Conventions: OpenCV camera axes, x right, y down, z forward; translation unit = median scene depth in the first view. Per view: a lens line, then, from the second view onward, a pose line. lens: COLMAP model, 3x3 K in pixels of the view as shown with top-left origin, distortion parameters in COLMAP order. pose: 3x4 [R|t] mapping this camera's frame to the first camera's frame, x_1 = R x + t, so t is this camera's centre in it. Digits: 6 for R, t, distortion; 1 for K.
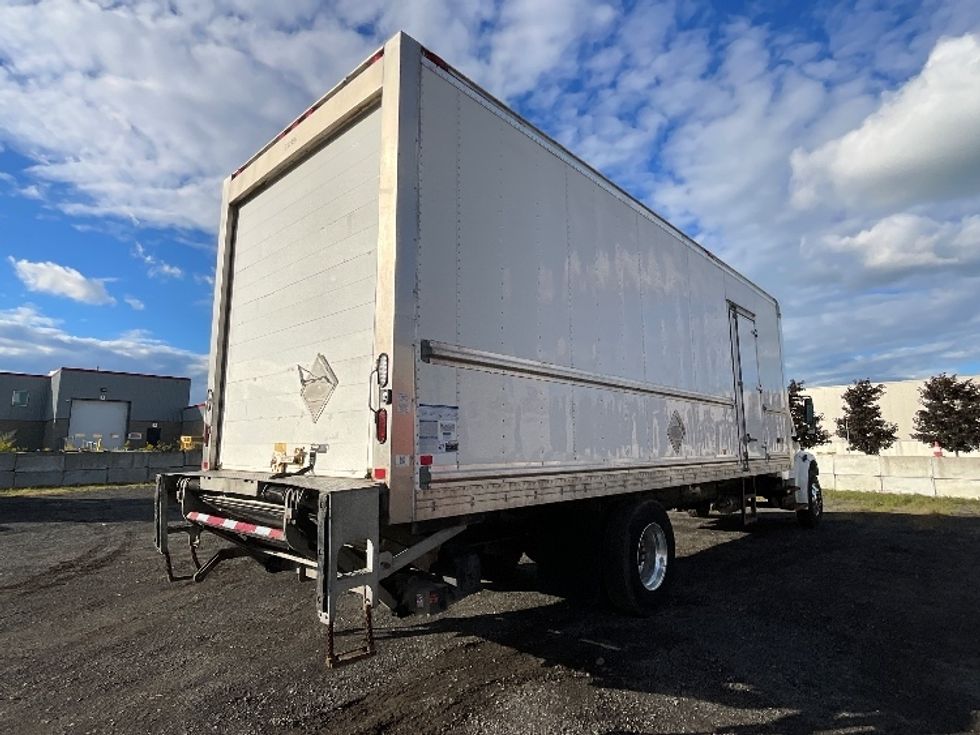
lens RADIAL K [[526.4, 0, 490.0], [0, 526.4, 367.5], [0, 0, 1]] dist [0.001605, -0.000693]
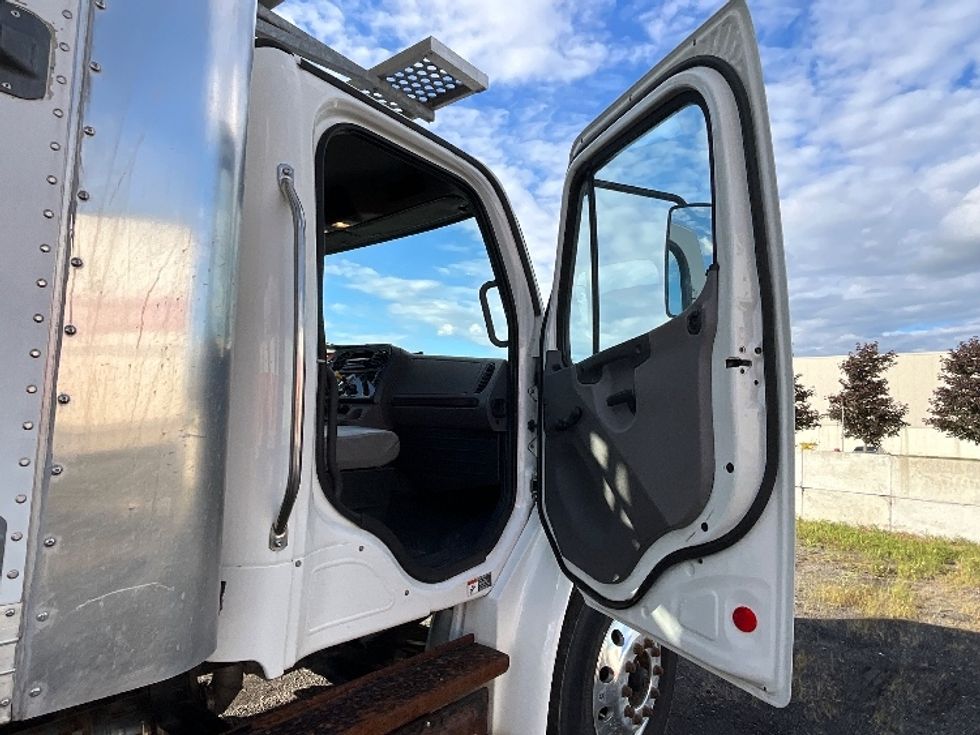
lens RADIAL K [[583.5, 0, 490.0], [0, 583.5, 367.5], [0, 0, 1]] dist [-0.015970, 0.000343]
pose [[0.998013, 0.047390, 0.041517, 0.149183], [-0.050077, 0.996545, 0.066266, 0.030140], [-0.038233, -0.068213, 0.996938, 0.212419]]
